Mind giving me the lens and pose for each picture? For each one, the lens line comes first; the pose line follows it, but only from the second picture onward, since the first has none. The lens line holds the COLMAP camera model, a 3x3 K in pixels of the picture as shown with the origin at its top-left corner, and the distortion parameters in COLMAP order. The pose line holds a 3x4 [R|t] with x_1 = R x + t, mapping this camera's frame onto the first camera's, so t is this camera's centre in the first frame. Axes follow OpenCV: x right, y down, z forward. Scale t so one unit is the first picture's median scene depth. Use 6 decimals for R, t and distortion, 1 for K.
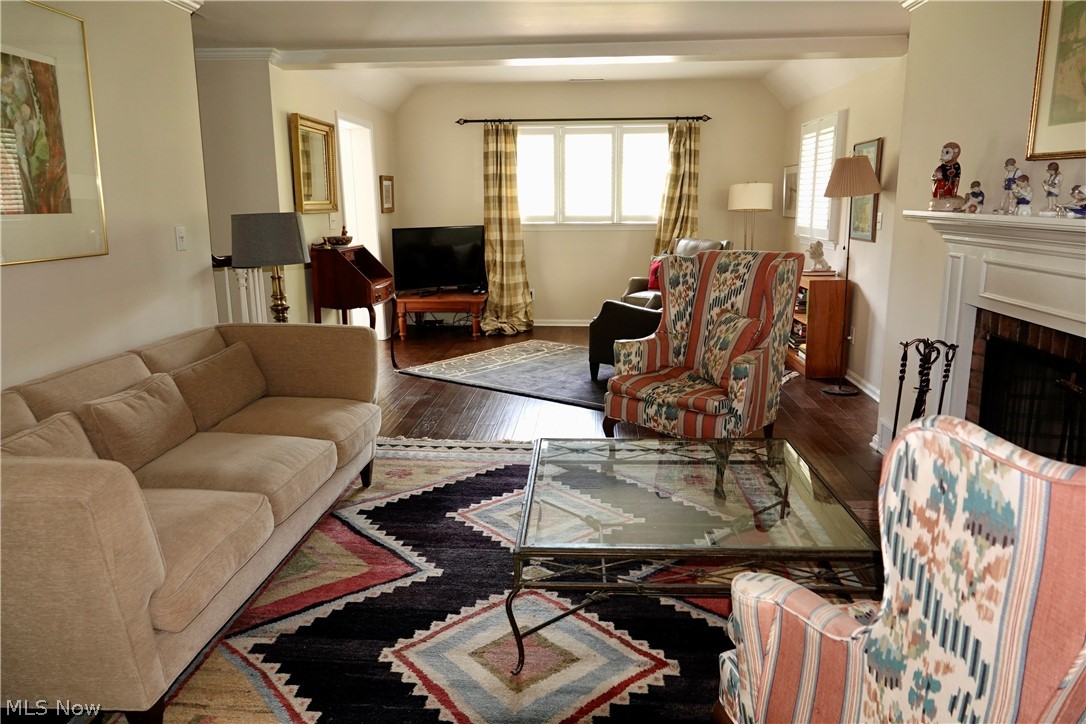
lens RADIAL K [[750.2, 0, 547.9], [0, 750.2, 357.0], [0, 0, 1]] dist [0.007393, -0.003213]
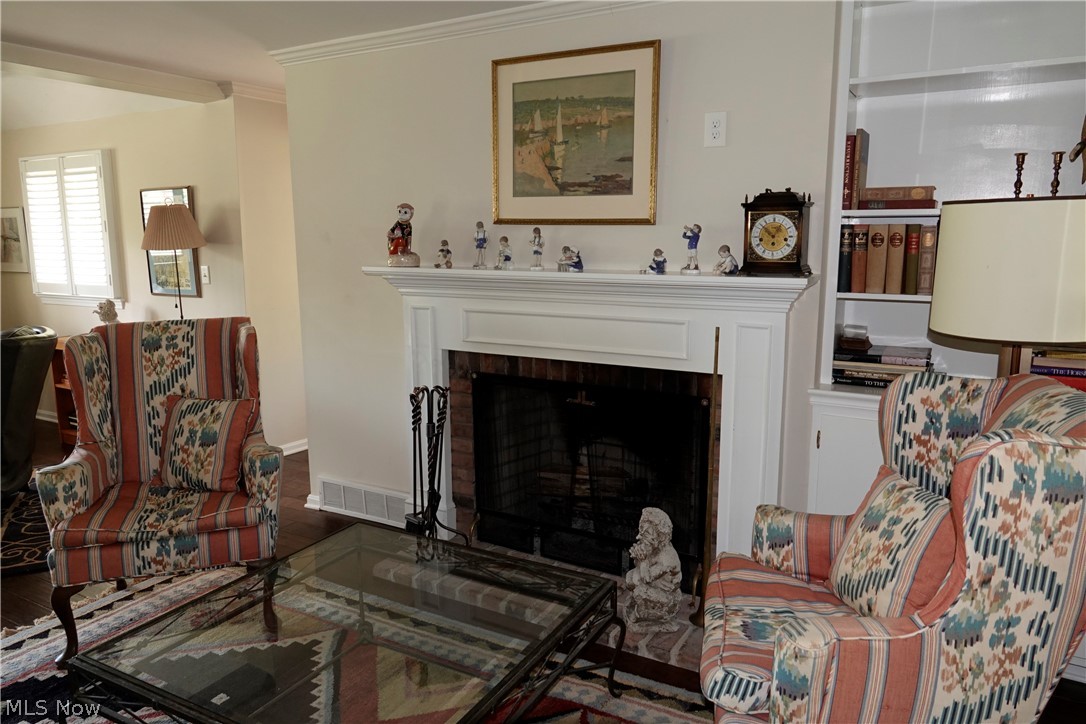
lens RADIAL K [[750.2, 0, 541.1], [0, 750.2, 361.7], [0, 0, 1]] dist [0.007393, -0.003213]
pose [[0.447914, -0.142362, 0.882670, -0.258008], [0.185109, 0.980617, 0.064225, -0.070694], [-0.874704, 0.134623, 0.465585, 0.264254]]
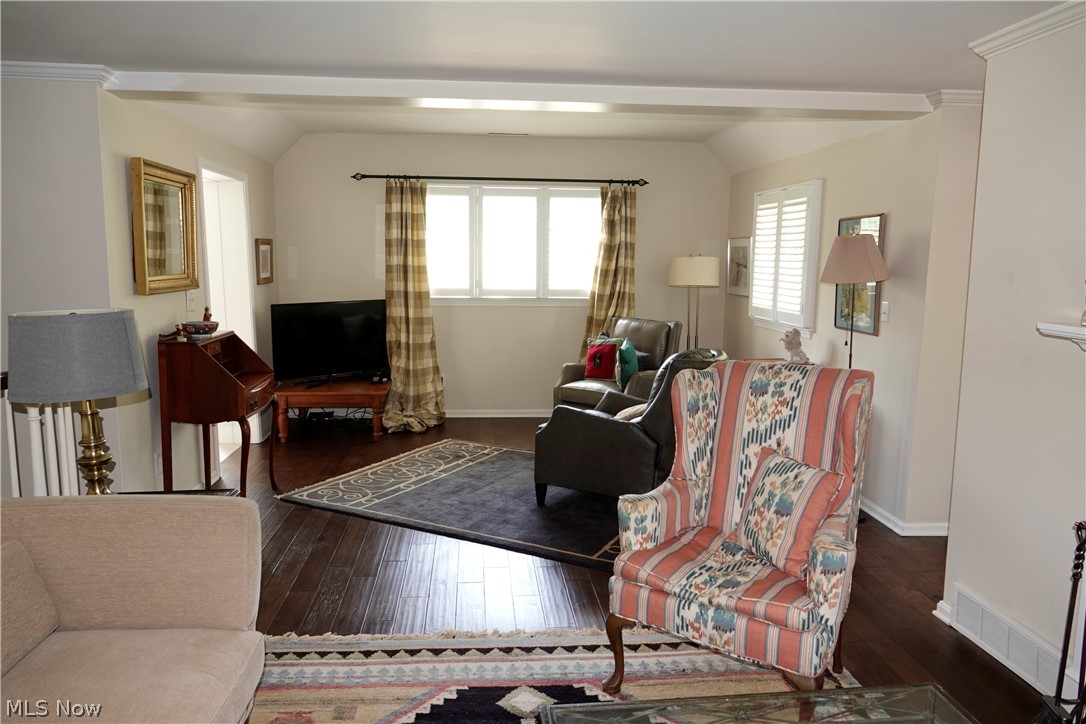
lens RADIAL K [[750.2, 0, 544.8], [0, 750.2, 358.9], [0, 0, 1]] dist [0.007393, -0.003213]
pose [[0.987579, -0.003366, 0.157090, -0.078460], [0.014491, 0.997461, -0.069725, -0.092463], [-0.156457, 0.071135, 0.985120, 0.294545]]
